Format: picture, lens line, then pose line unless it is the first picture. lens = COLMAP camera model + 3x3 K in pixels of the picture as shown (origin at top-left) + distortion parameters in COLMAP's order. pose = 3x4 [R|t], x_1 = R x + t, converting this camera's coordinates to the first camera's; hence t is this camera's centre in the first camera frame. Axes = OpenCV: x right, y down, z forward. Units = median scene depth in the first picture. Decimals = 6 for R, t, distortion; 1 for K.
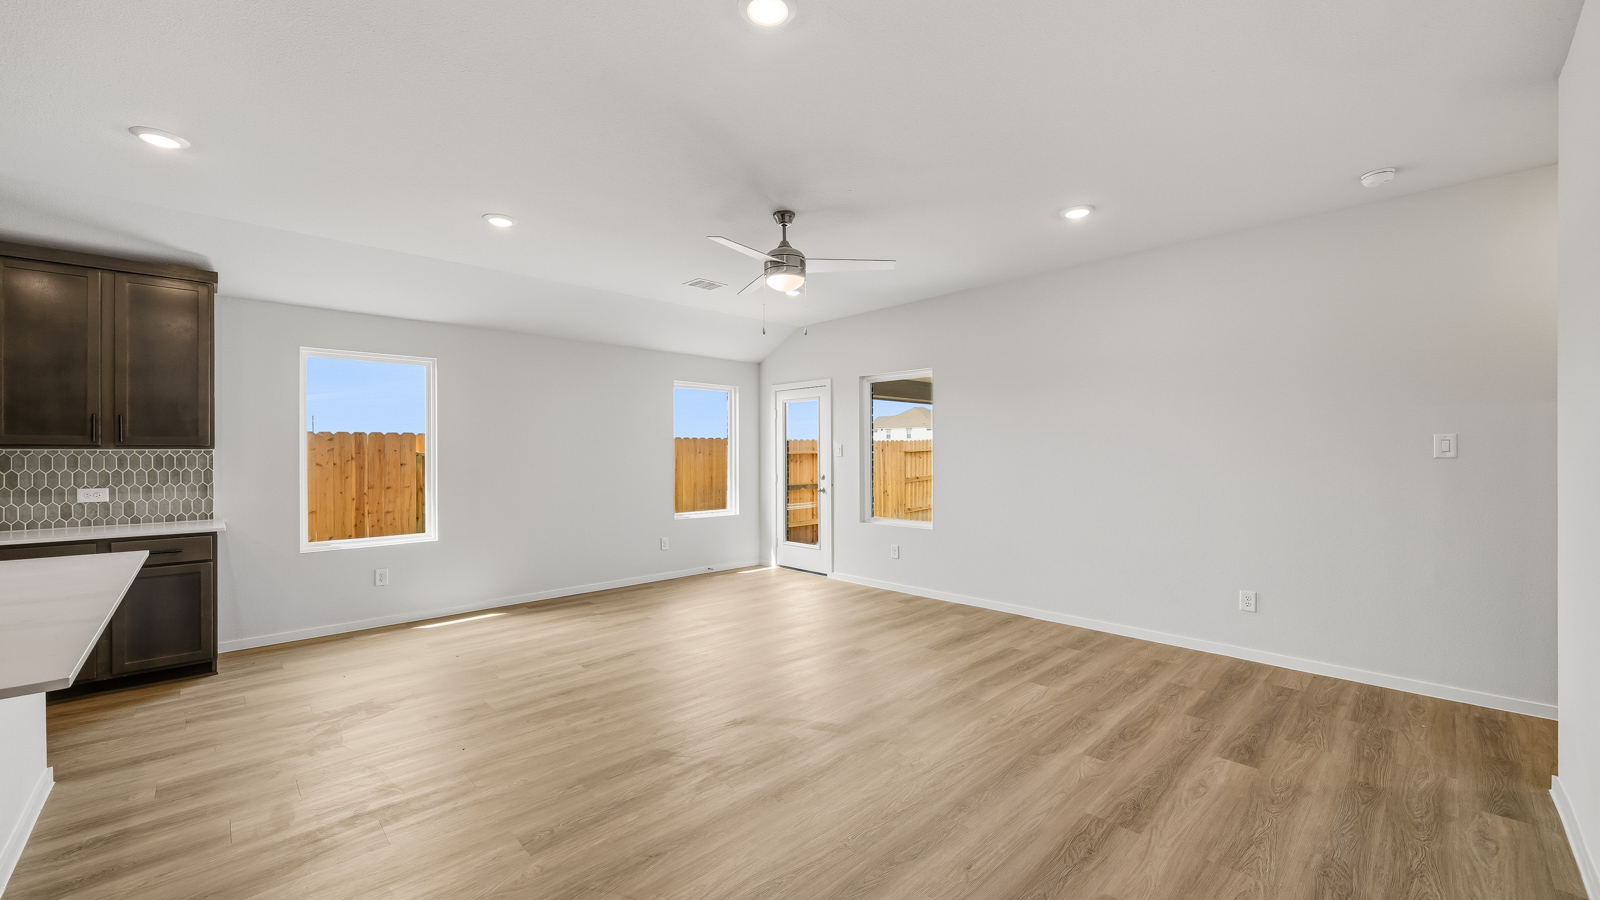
lens RADIAL K [[619.9, 0, 790.2], [0, 619.9, 452.8], [0, 0, 1]] dist [-0.001625, 0.000111]
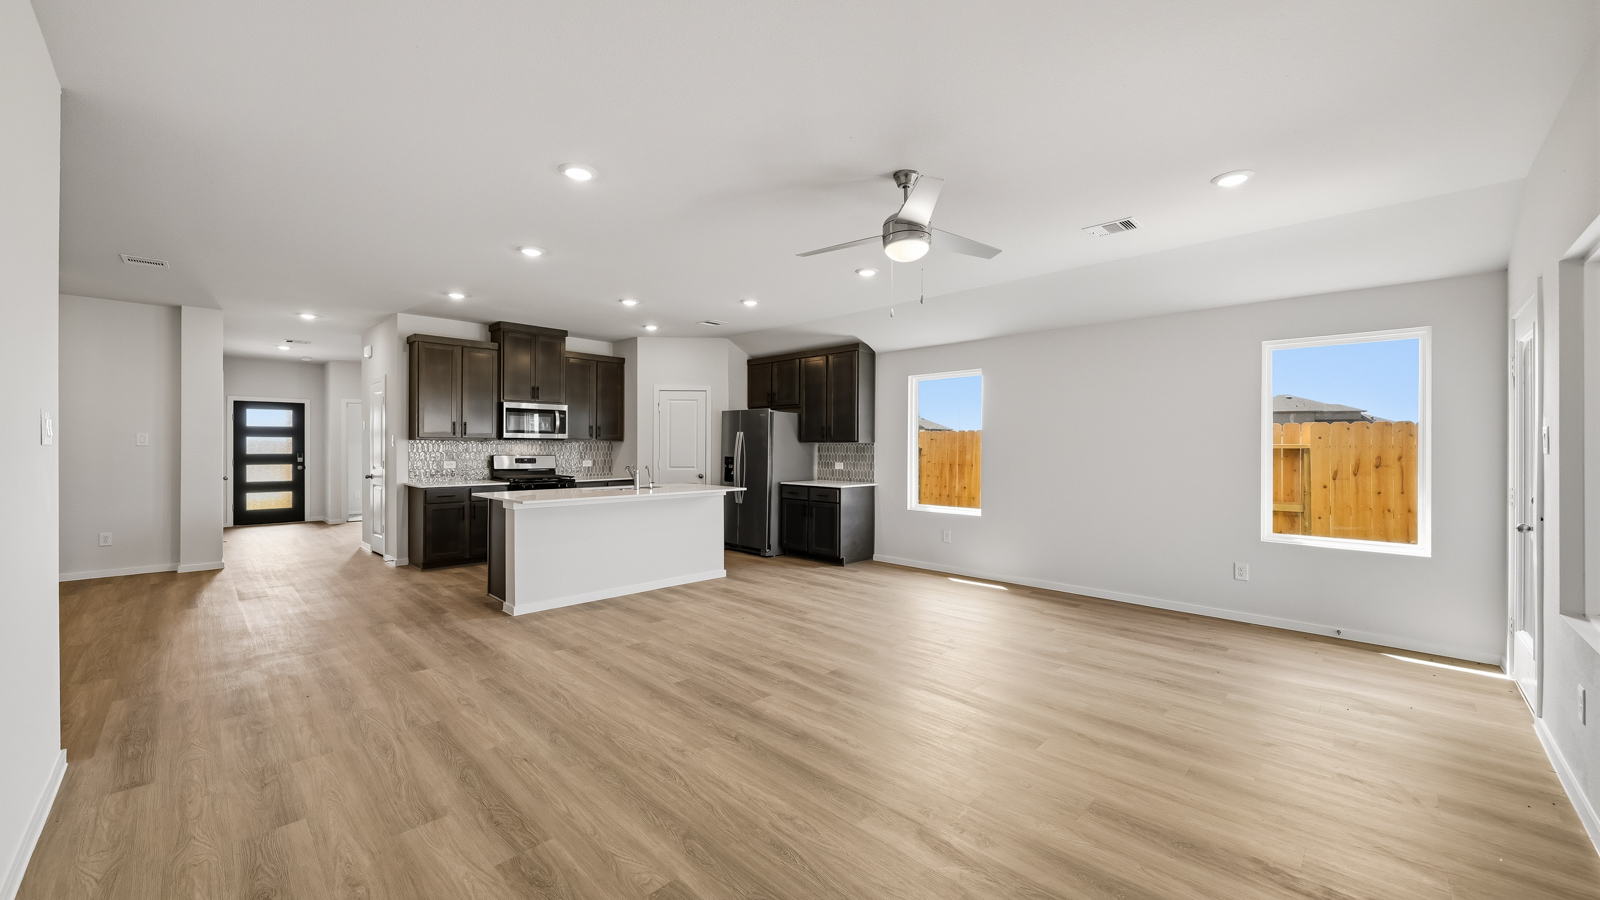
lens RADIAL K [[598.7, 0, 798.7], [0, 598.7, 445.4], [0, 0, 1]] dist [-0.005148, 0.000541]
pose [[0.037625, 0.000867, -0.999292, 0.831677], [-0.002078, 0.999998, 0.000790, 0.000865], [0.999290, 0.002047, 0.037627, 0.808338]]
